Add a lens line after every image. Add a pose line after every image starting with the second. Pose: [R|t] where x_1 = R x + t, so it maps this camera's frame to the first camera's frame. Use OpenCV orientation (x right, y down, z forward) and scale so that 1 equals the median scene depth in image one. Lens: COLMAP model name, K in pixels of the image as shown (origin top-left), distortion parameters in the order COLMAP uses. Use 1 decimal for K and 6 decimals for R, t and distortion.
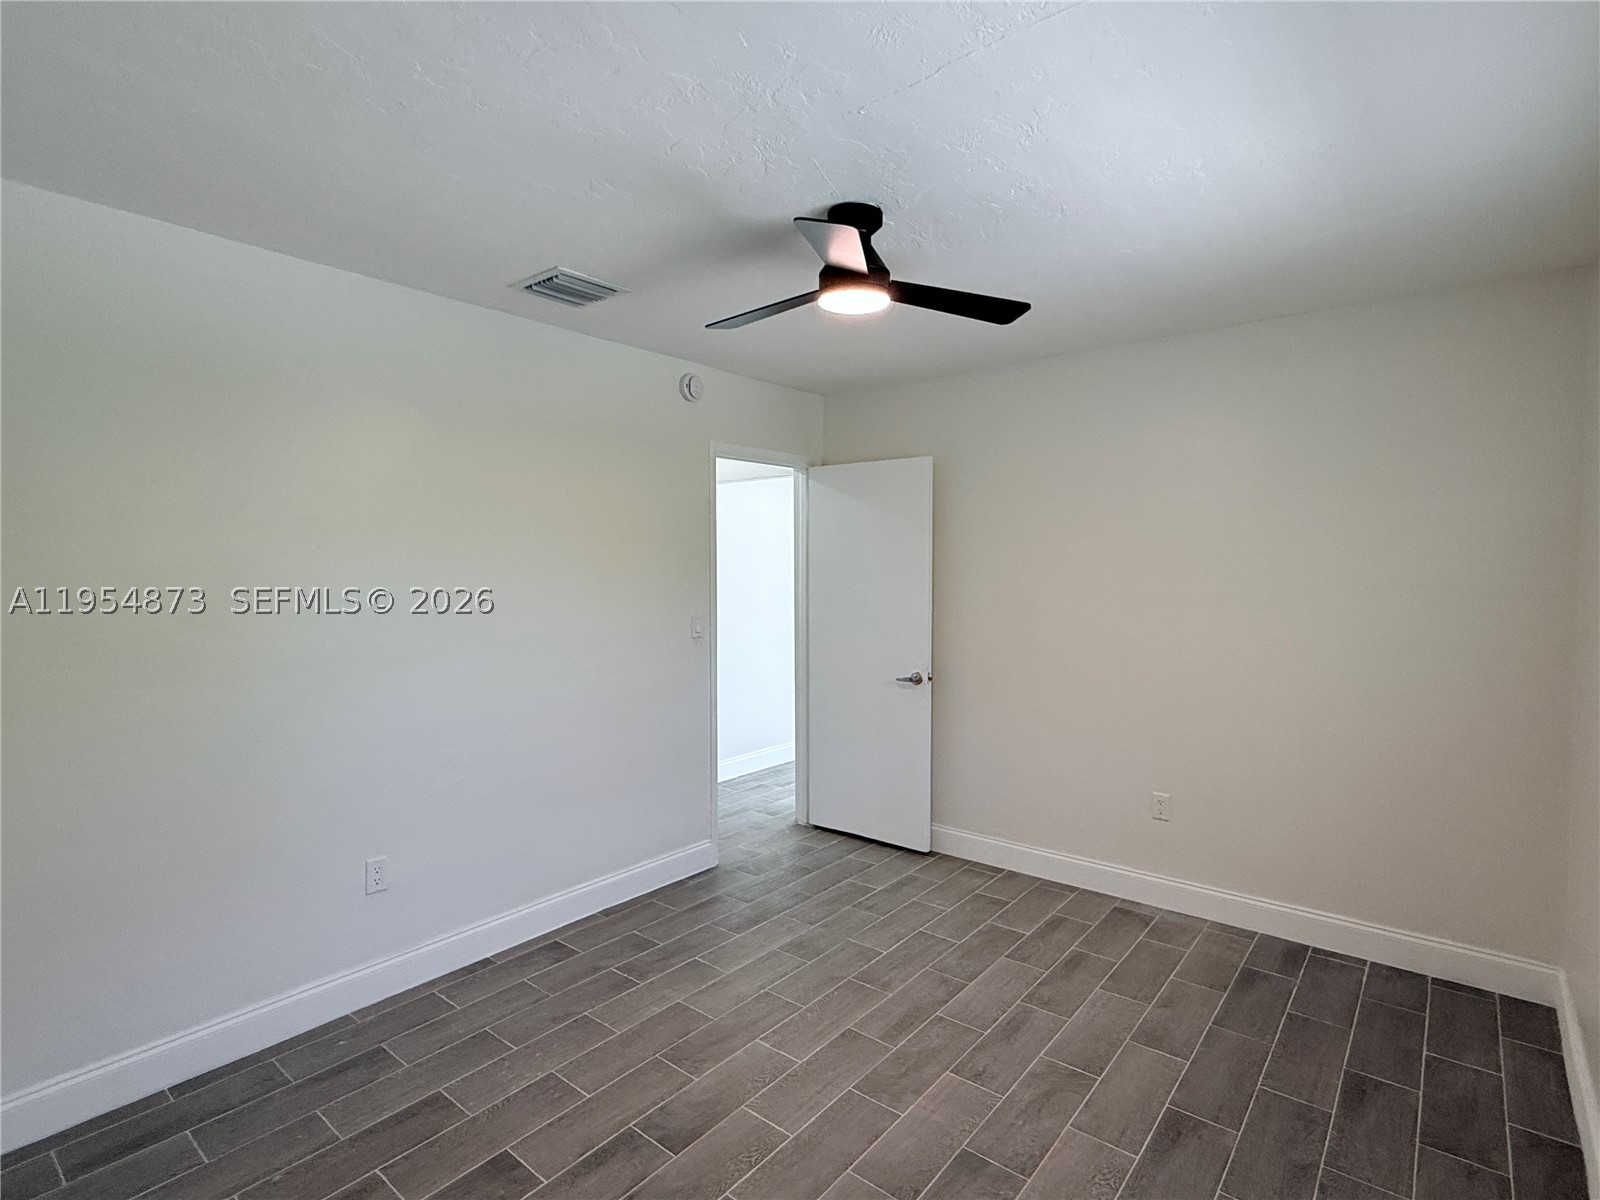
lens RADIAL K [[811.2, 0, 807.5], [0, 811.2, 599.6], [0, 0, 1]] dist [0.001900, -0.000274]
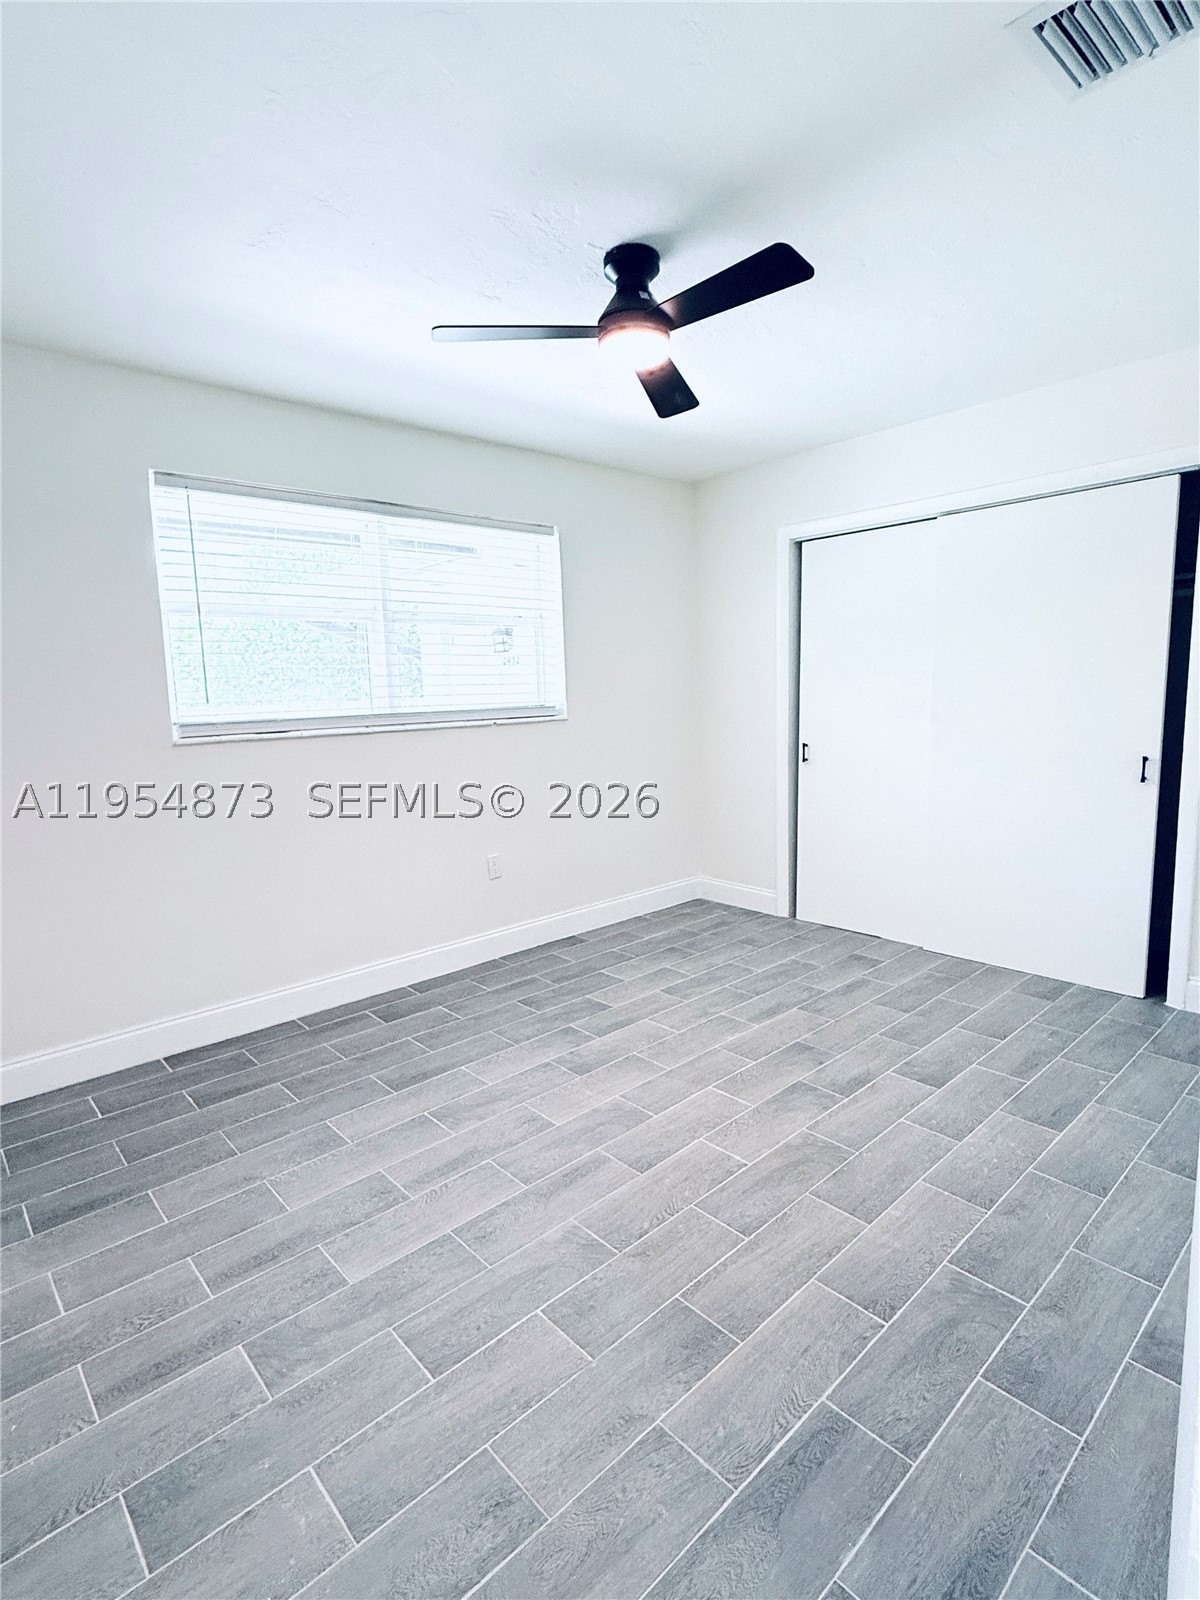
lens RADIAL K [[811.2, 0, 604.4], [0, 811.2, 798.9], [0, 0, 1]] dist [0.001900, -0.000274]
pose [[-0.987925, 0.006905, 0.154781, -0.046995], [0.035736, 0.982225, 0.184274, -0.013969], [-0.150757, 0.187580, -0.970611, 1.870673]]
